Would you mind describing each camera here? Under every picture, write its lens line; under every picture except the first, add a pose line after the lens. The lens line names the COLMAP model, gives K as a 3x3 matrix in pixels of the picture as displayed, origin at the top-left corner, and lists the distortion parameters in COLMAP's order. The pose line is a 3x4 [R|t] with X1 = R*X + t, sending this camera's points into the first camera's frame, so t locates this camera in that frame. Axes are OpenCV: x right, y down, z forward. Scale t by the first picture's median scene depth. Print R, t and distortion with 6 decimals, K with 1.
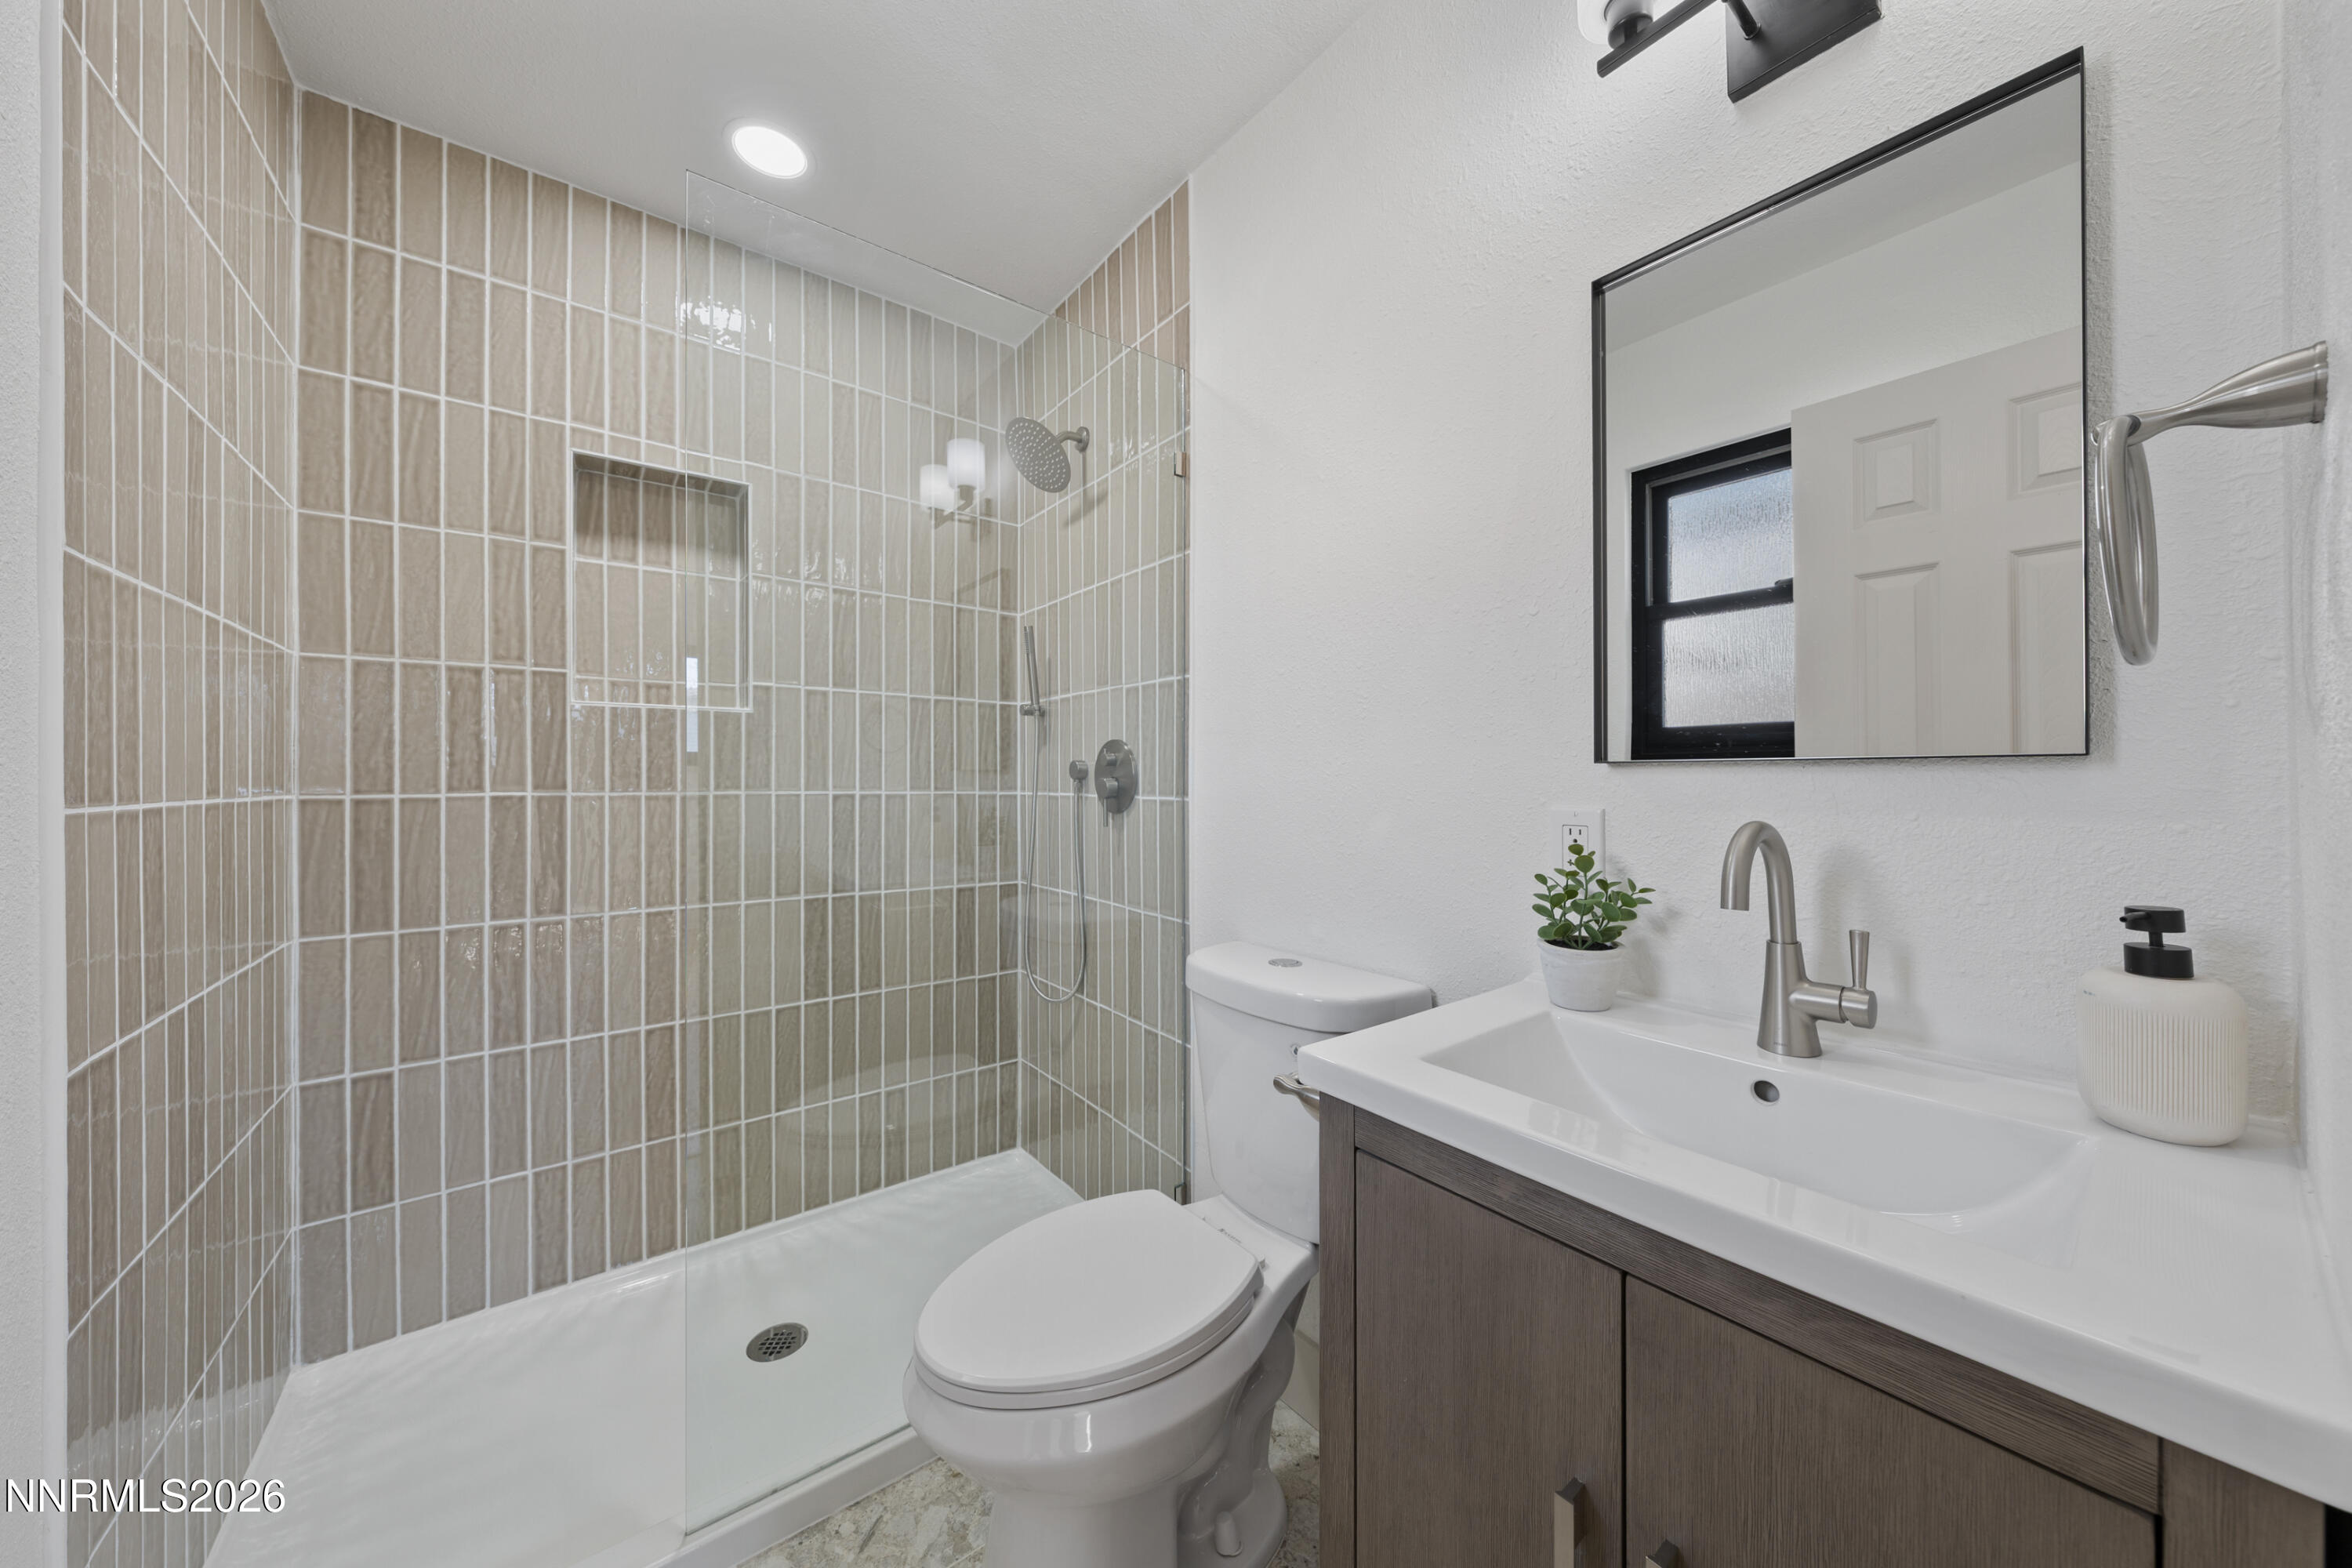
lens RADIAL K [[791.5, 0, 1180.4], [0, 791.5, 778.9], [0, 0, 1]] dist [0.000010, -0.001297]
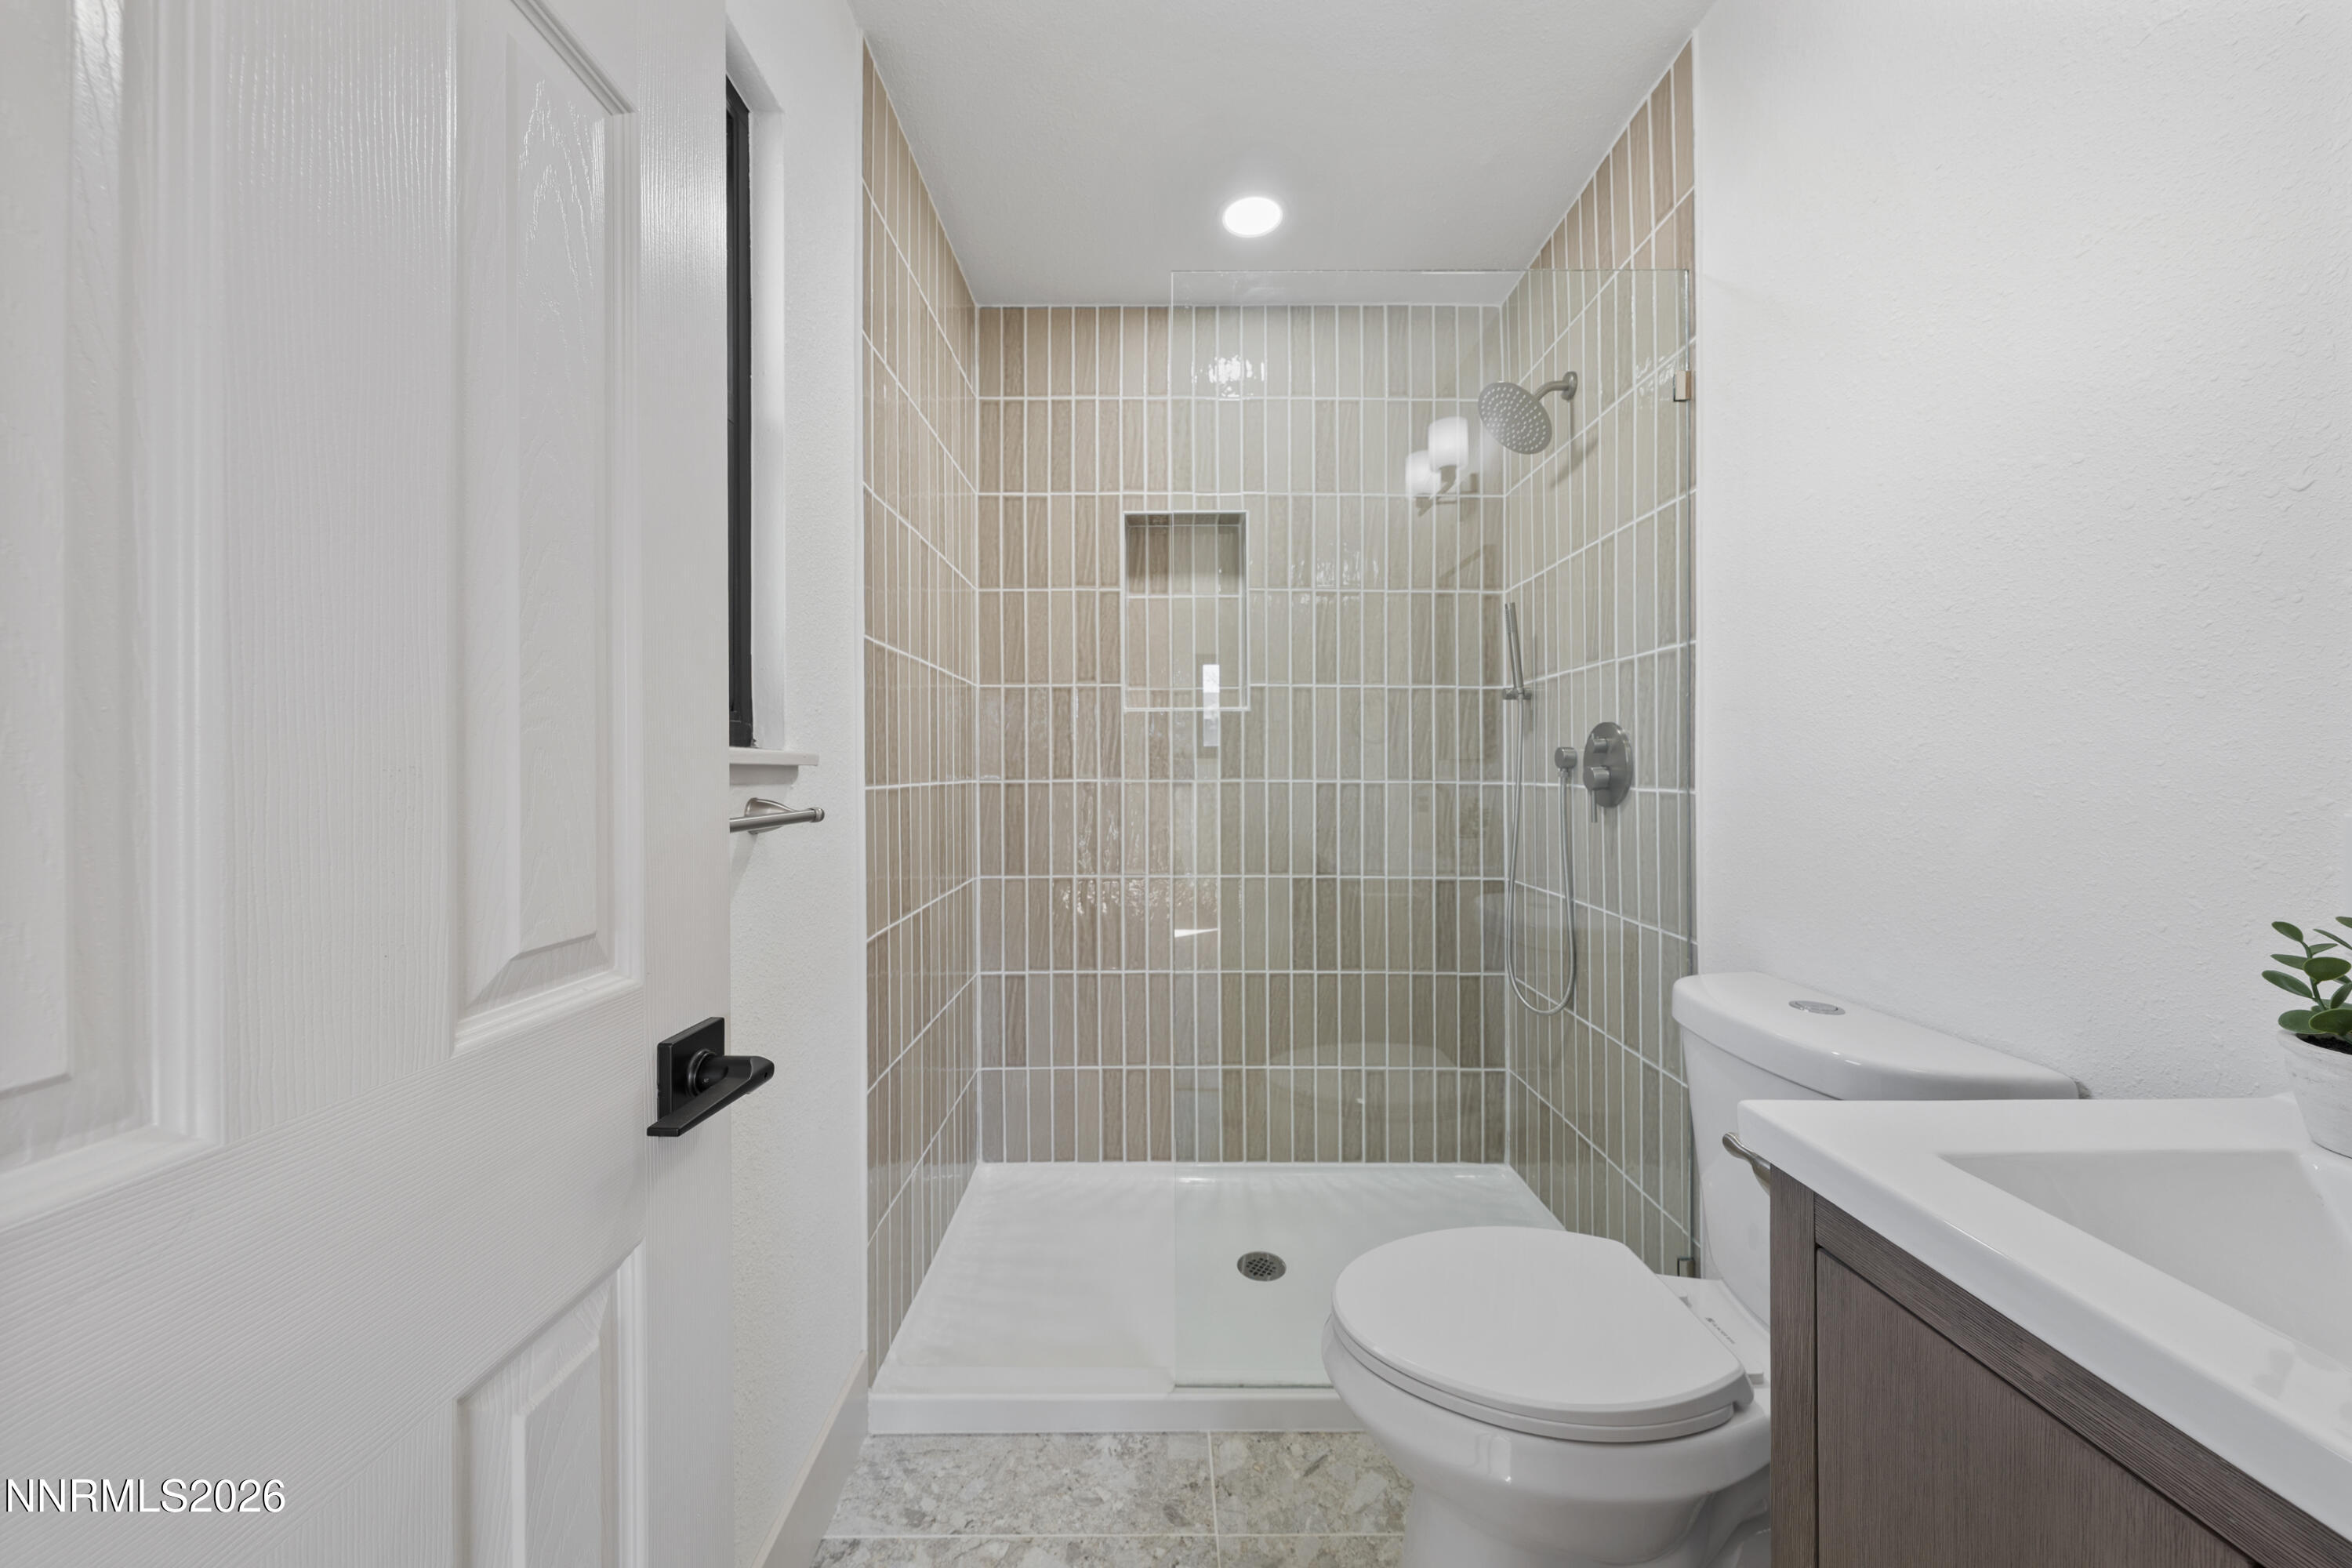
lens RADIAL K [[829.2, 0, 1178.5], [0, 829.2, 770.7], [0, 0, 1]] dist [0.001947, -0.000130]
pose [[0.789986, -0.001492, -0.613123, 0.117055], [0.002603, 0.999996, 0.000920, 0.001453], [0.613119, -0.002323, 0.789987, -0.008803]]
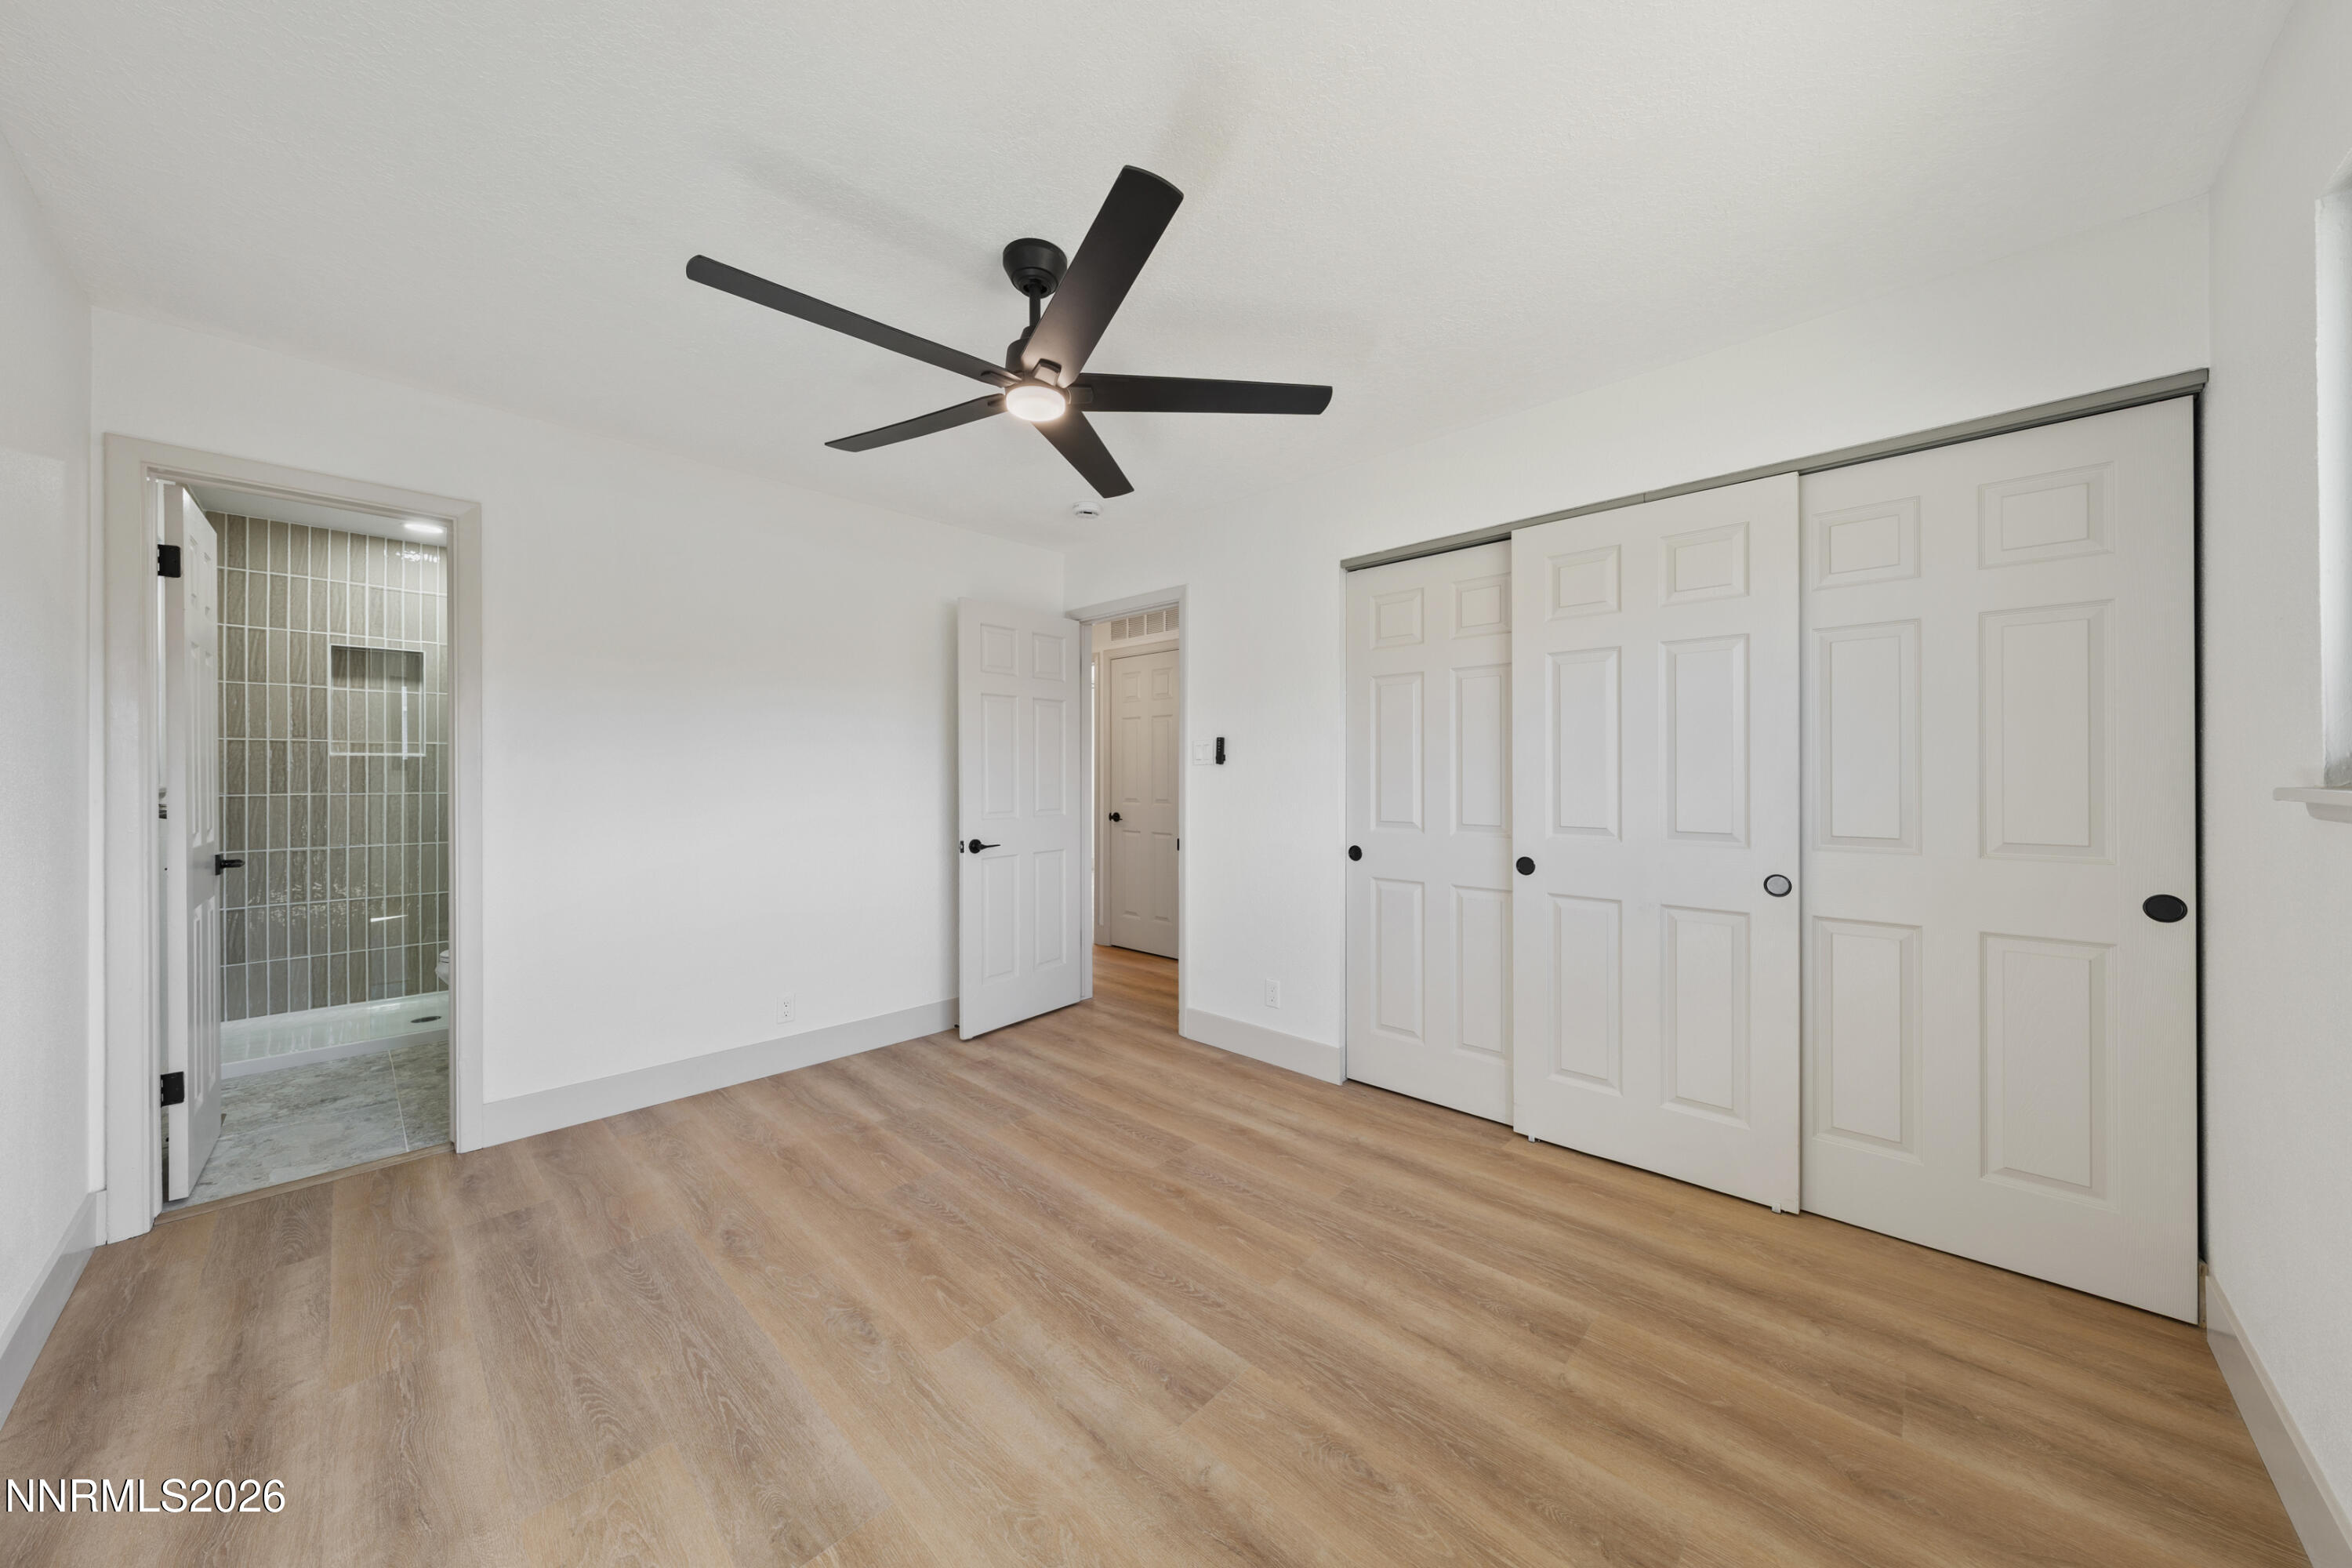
lens RADIAL K [[803.6, 0, 1180.7], [0, 803.6, 778.4], [0, 0, 1]] dist [-0.000913, -0.000092]
pose [[0.989153, 0.002276, 0.146873, 1.249204], [-0.002377, 0.999997, 0.000514, -0.031156], [-0.146871, -0.000857, 0.989155, -1.564993]]
